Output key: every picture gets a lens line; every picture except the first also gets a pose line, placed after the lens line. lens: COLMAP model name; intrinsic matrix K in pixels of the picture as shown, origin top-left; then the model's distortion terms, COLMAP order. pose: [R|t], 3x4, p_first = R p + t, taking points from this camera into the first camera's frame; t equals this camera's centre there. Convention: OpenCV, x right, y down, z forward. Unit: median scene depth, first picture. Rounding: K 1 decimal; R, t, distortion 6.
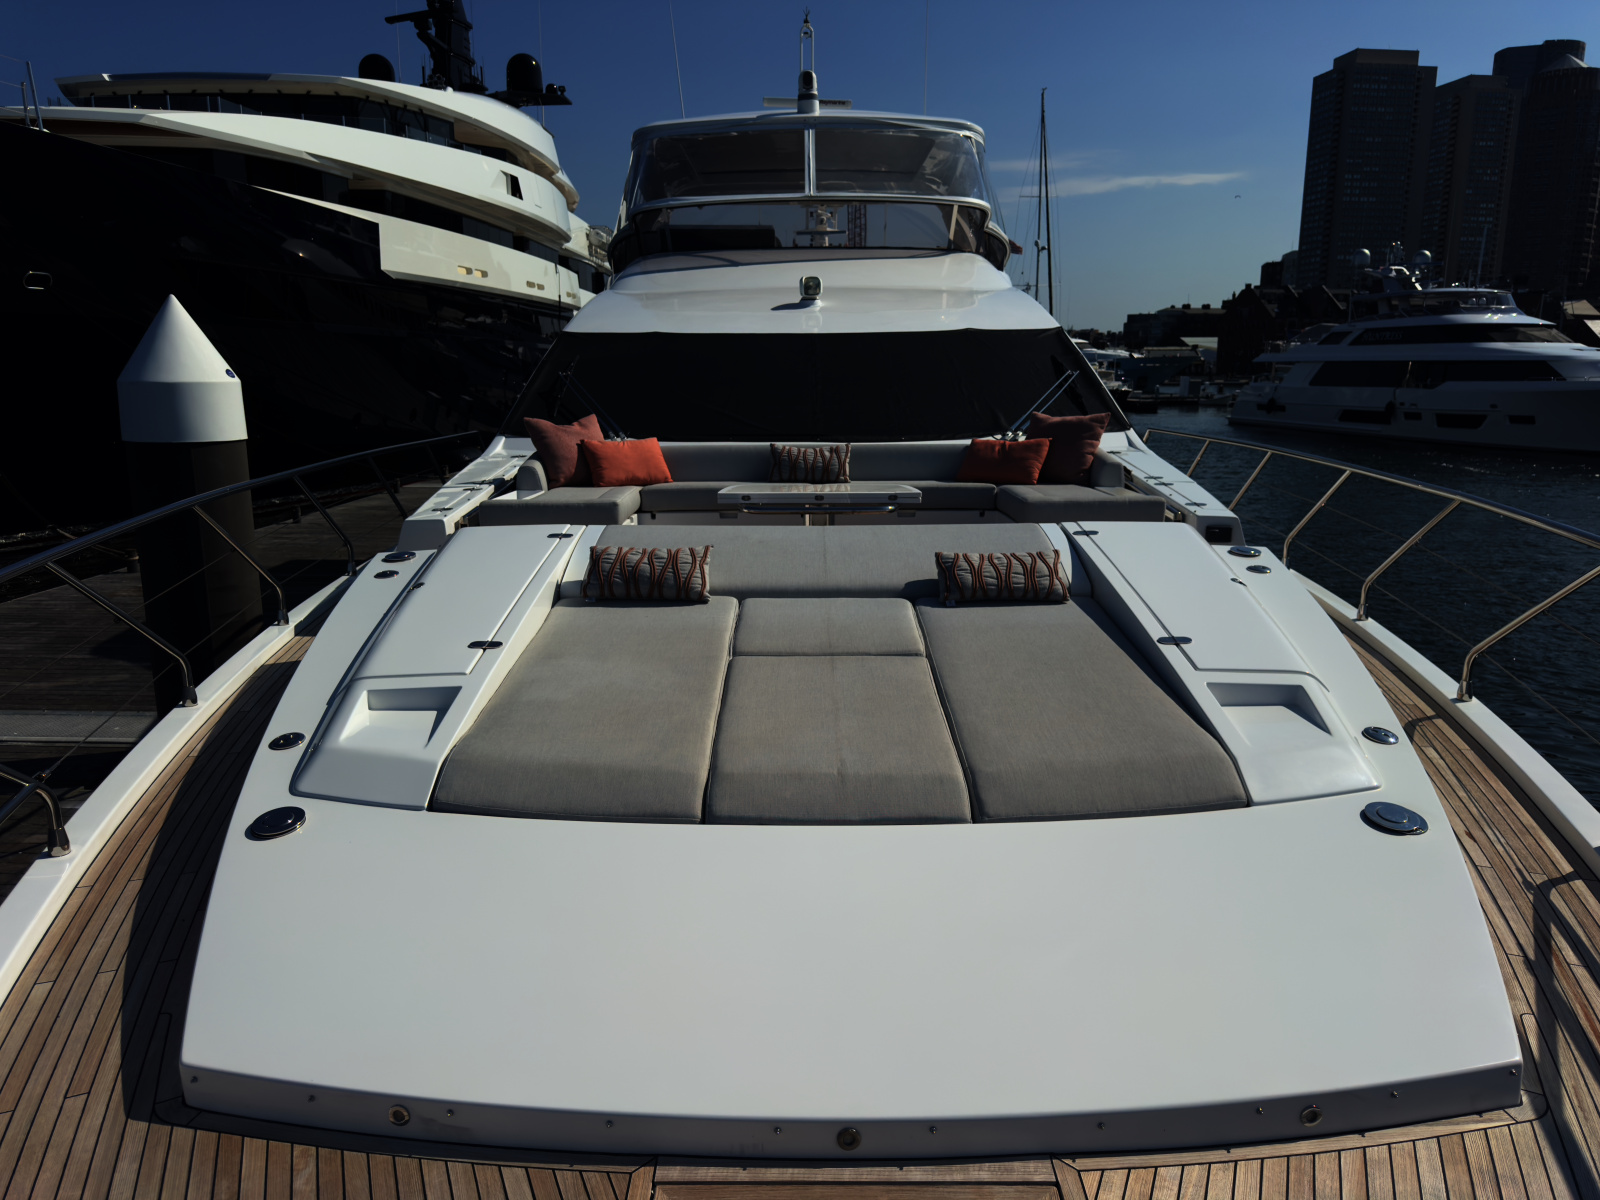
lens RADIAL K [[1126.8, 0, 800.0], [0, 1126.8, 600.0], [0, 0, 1]] dist [0.065419, -0.069333]
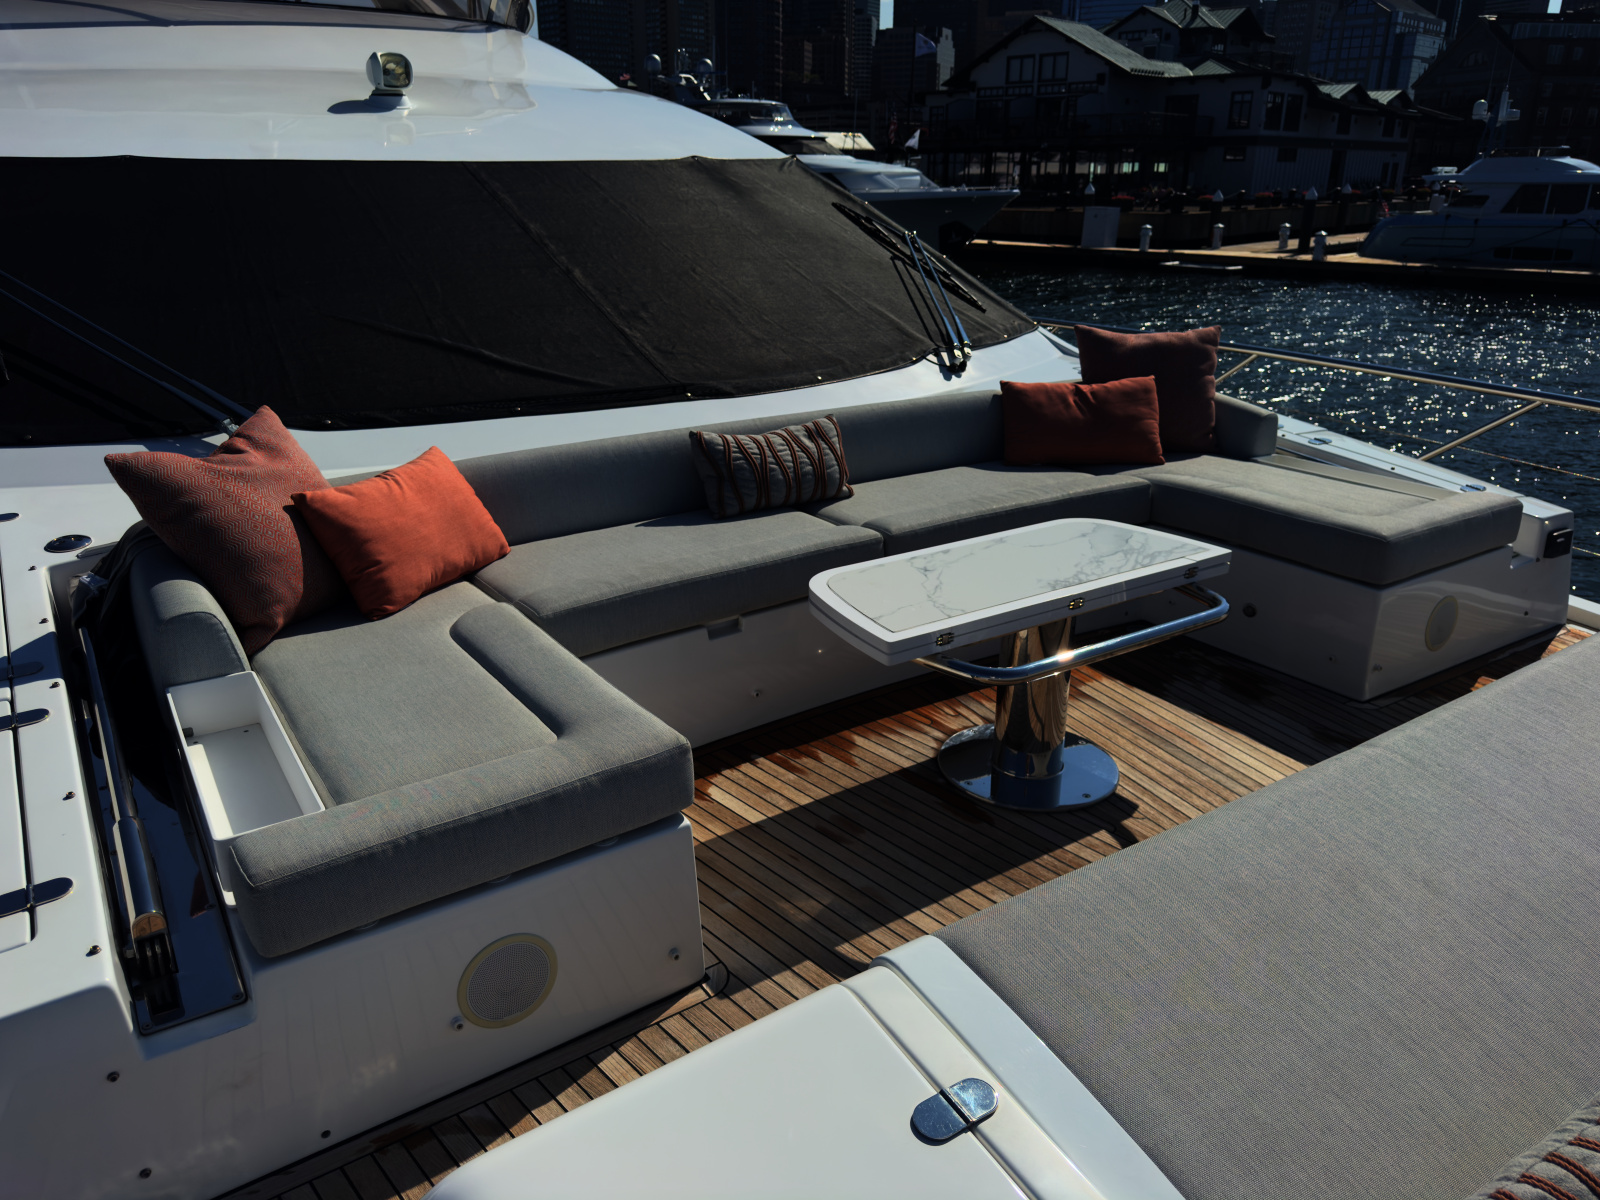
lens RADIAL K [[1126.8, 0, 800.0], [0, 1126.8, 600.0], [0, 0, 1]] dist [0.065419, -0.069333]
pose [[0.835218, -0.194071, 0.514537, -0.128878], [0.111397, 0.975968, 0.187288, -0.081071], [-0.538519, -0.099109, 0.836765, 0.301769]]
